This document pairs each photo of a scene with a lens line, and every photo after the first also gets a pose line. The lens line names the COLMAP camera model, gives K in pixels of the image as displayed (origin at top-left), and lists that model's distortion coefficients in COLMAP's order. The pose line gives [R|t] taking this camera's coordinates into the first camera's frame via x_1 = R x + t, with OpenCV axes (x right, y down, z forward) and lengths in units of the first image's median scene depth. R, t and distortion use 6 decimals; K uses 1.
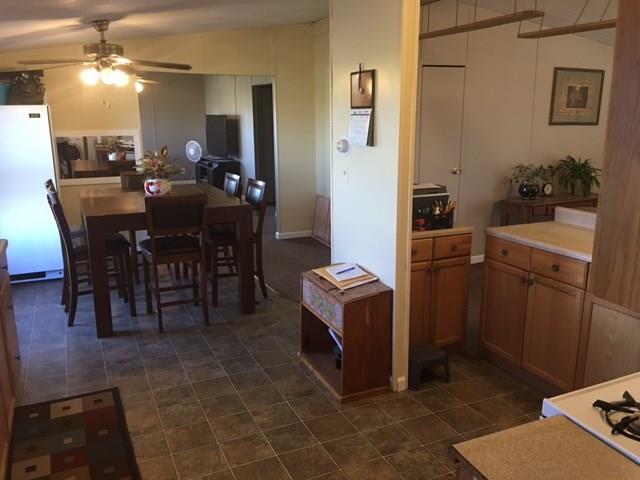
lens RADIAL K [[548.1, 0, 323.1], [0, 548.1, 241.6], [0, 0, 1]] dist [0.064116, -0.090715]
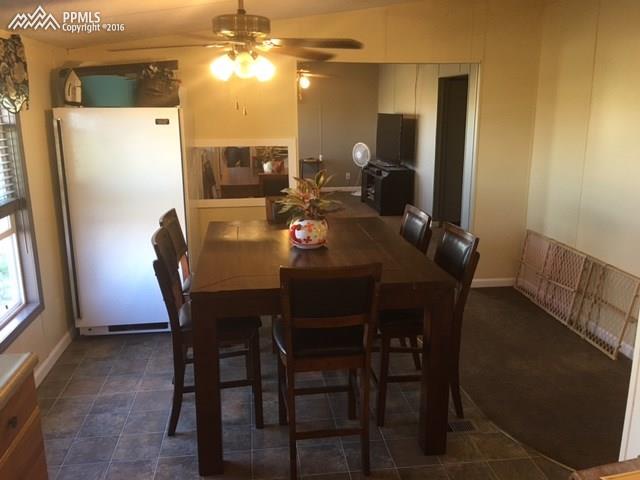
lens RADIAL K [[548.1, 0, 321.1], [0, 548.1, 241.5], [0, 0, 1]] dist [0.064116, -0.090715]
pose [[0.955934, 0.071196, -0.284817, -0.086967], [-0.068130, 0.997462, 0.020672, -0.094065], [0.285566, -0.000356, 0.958359, 0.338746]]
